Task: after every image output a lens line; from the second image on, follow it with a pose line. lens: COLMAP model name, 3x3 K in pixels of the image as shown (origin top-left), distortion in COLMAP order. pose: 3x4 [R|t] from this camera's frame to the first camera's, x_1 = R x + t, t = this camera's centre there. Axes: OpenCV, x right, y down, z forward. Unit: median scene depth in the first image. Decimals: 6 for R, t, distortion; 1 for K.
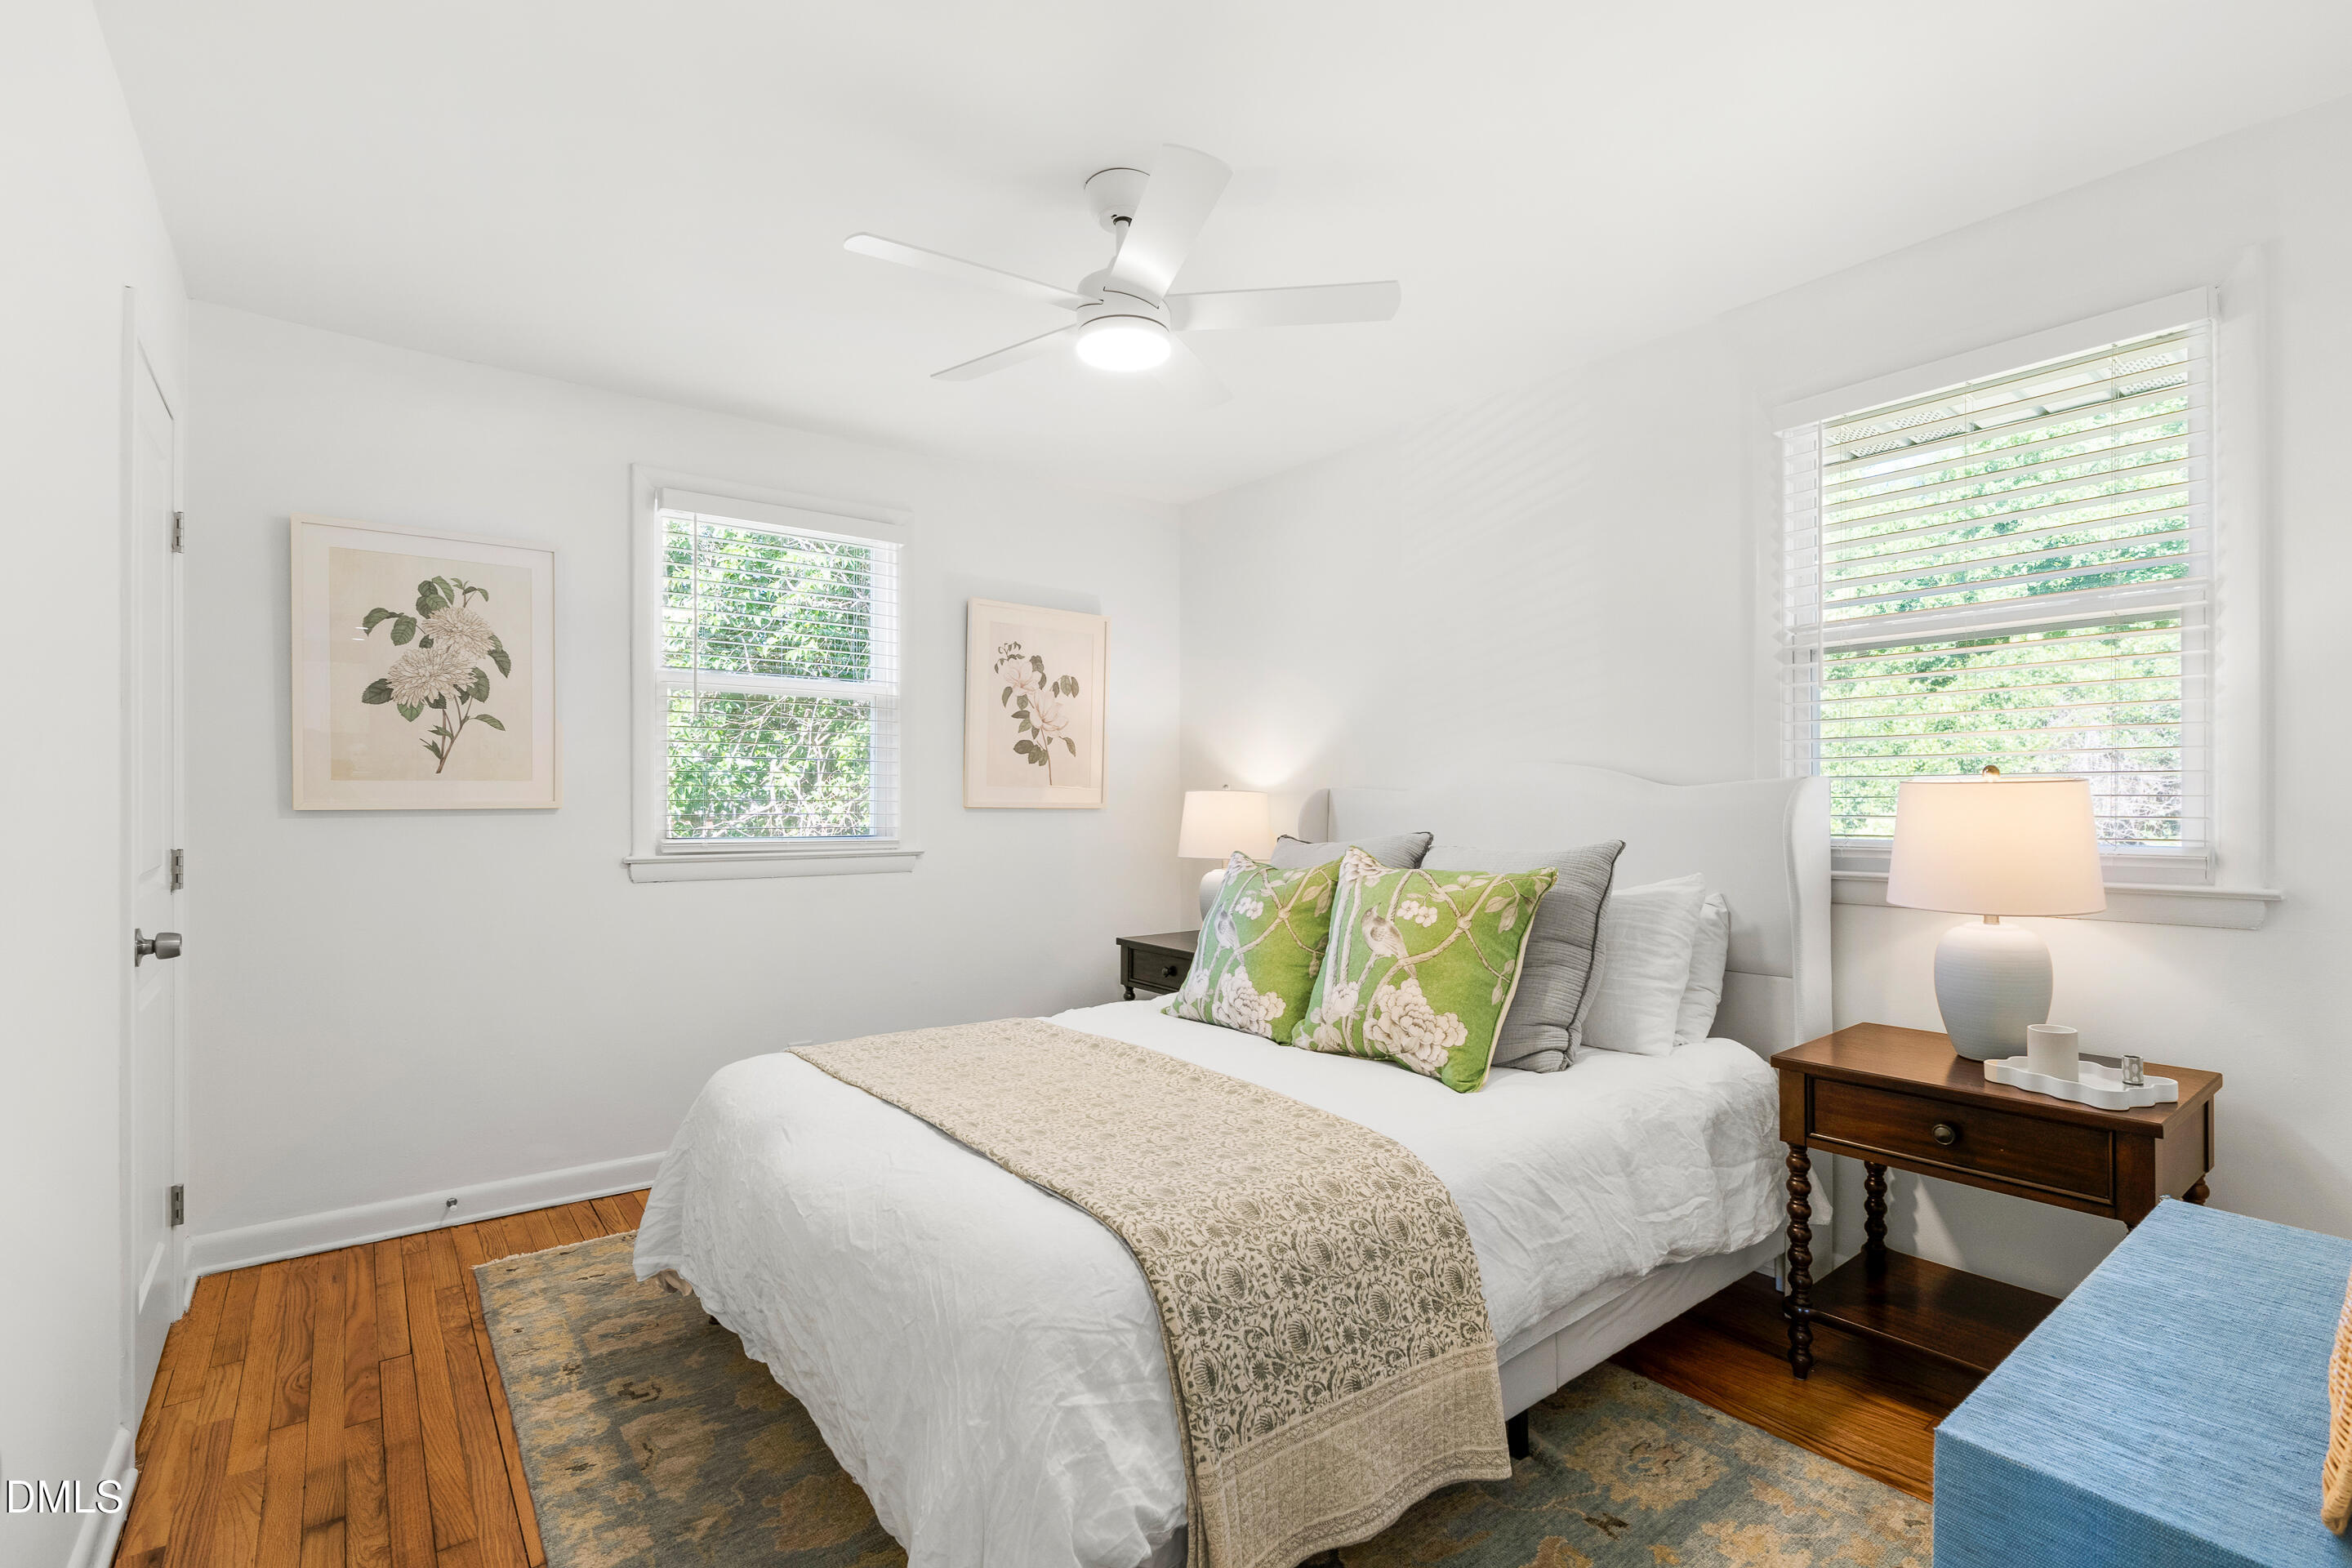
lens RADIAL K [[1078.7, 0, 1169.8], [0, 1078.7, 799.1], [0, 0, 1]] dist [-0.007677, 0.002500]
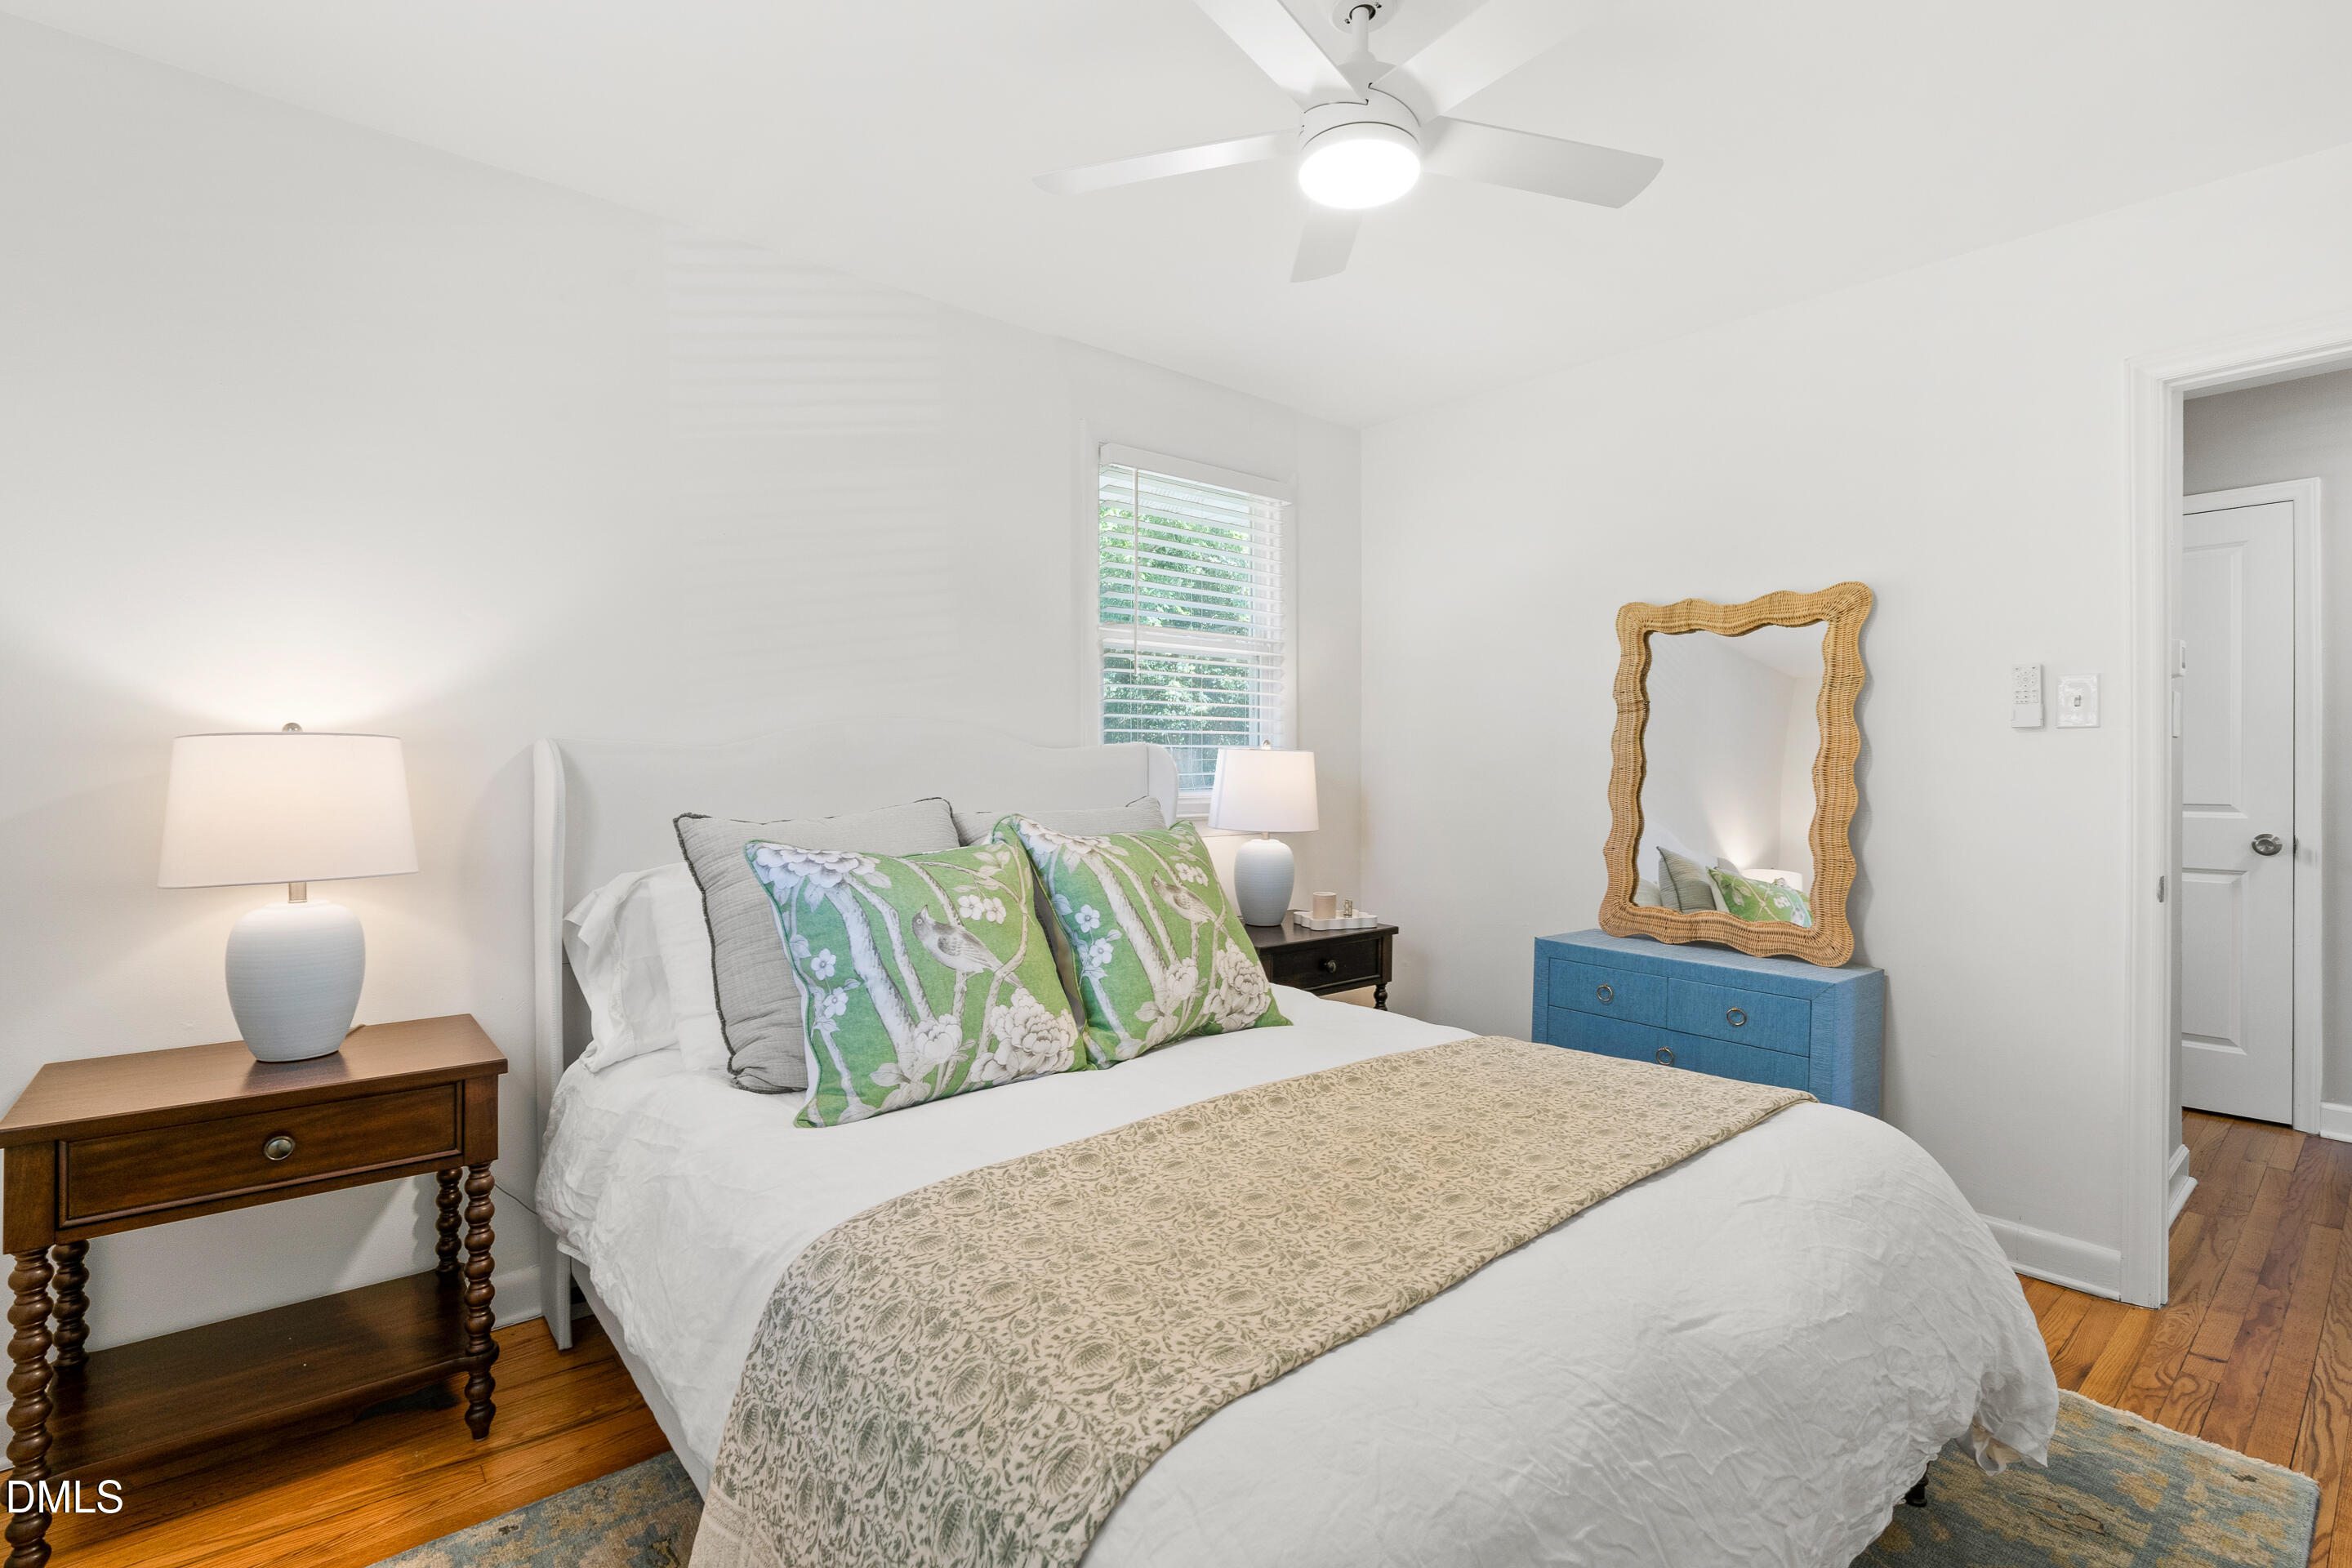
lens RADIAL K [[1078.7, 0, 1236.4], [0, 1078.7, 762.9], [0, 0, 1]] dist [-0.007677, 0.002500]
pose [[-0.078666, 0.008414, 0.996866, -0.605686], [-0.004277, 0.999952, -0.008778, 0.012362], [-0.996892, -0.004954, -0.078626, 0.856413]]
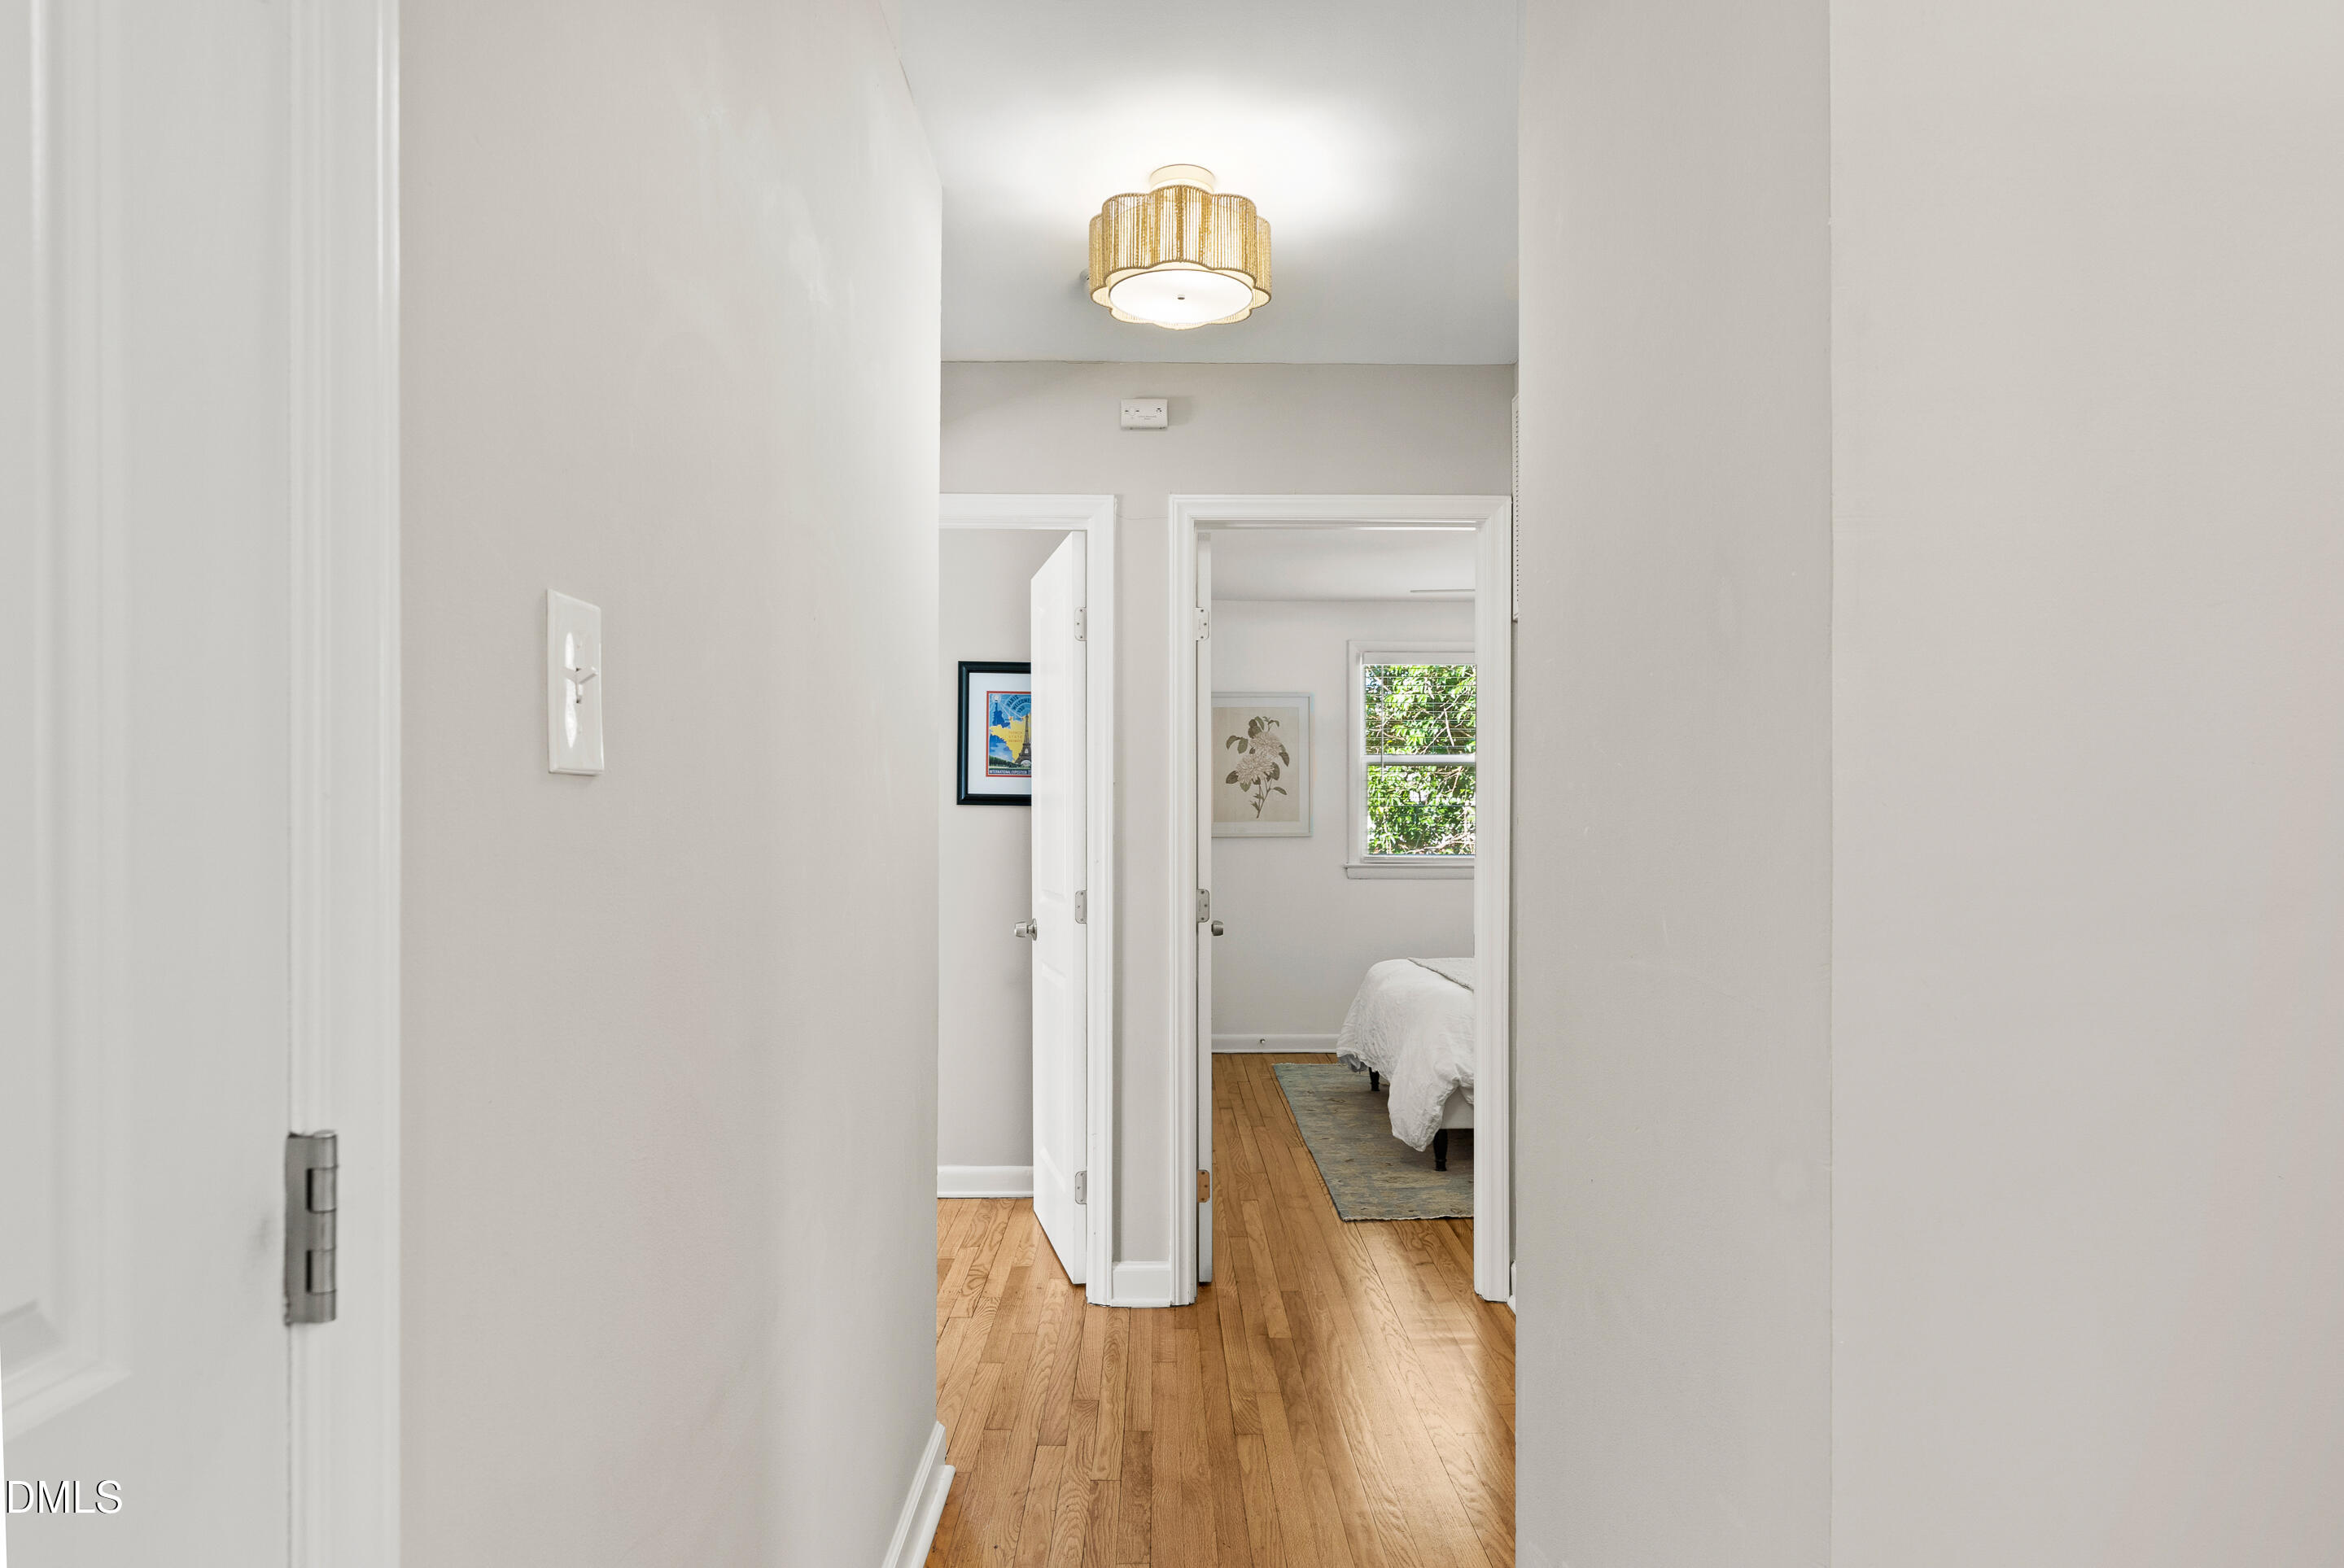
lens RADIAL K [[1356.3, 0, 1181.1], [0, 1356.3, 806.8], [0, 0, 1]] dist [-0.002522, -0.000173]
pose [[0.804348, -0.006144, -0.594127, 0.662924], [-0.002486, 0.999903, -0.013706, -0.010649], [0.594153, 0.012501, 0.804255, -1.049828]]
